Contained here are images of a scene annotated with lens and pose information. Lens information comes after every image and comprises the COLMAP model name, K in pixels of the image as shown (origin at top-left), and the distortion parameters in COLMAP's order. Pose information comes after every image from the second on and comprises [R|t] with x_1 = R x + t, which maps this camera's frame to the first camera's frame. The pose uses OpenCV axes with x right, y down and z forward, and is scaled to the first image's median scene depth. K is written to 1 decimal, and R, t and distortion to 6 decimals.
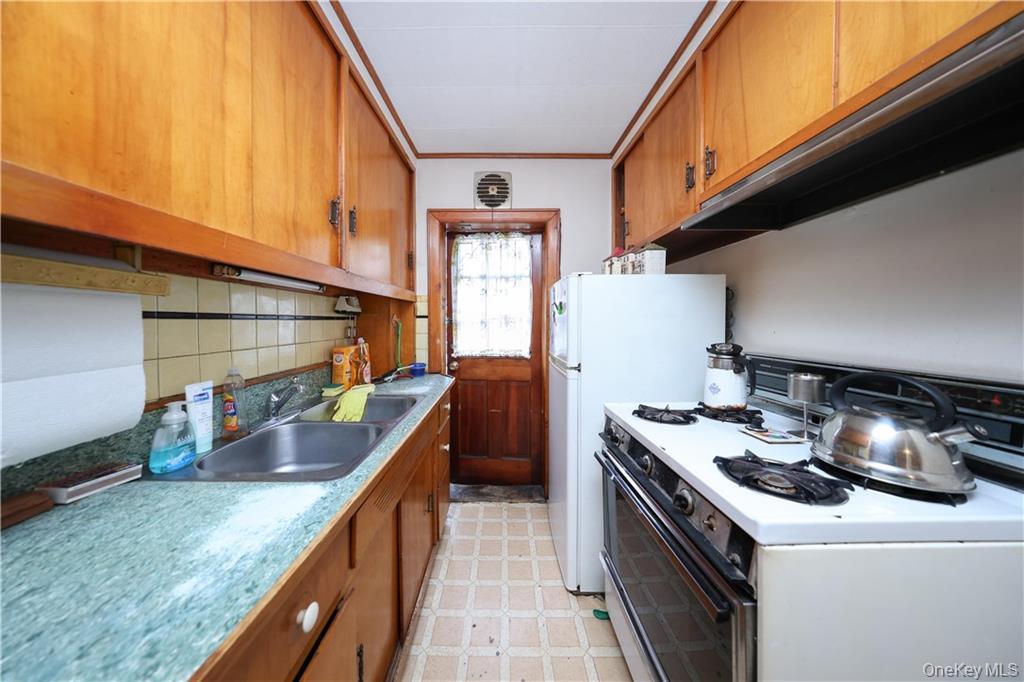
lens RADIAL K [[305.6, 0, 507.8], [0, 305.6, 330.1], [0, 0, 1]] dist [0.000516, 0.000060]
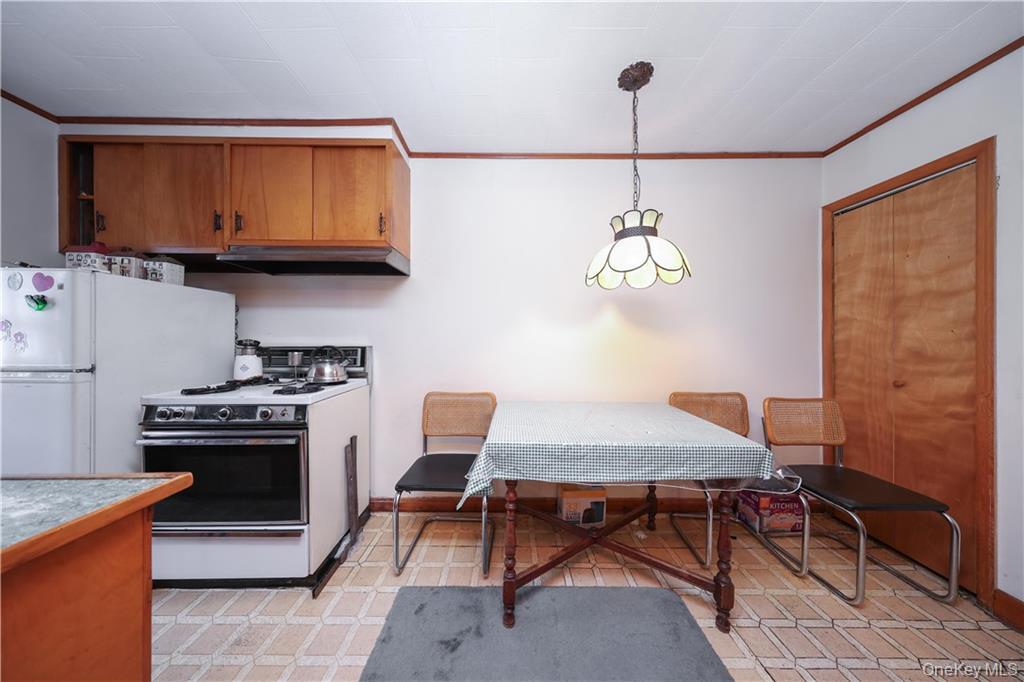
lens RADIAL K [[305.6, 0, 507.8], [0, 305.6, 330.1], [0, 0, 1]] dist [0.000516, 0.000060]
pose [[0.012123, 0.029314, 0.999497, -0.848813], [0.022132, 0.999317, -0.029577, 0.069904], [-0.999682, 0.022480, 0.011465, -0.363324]]
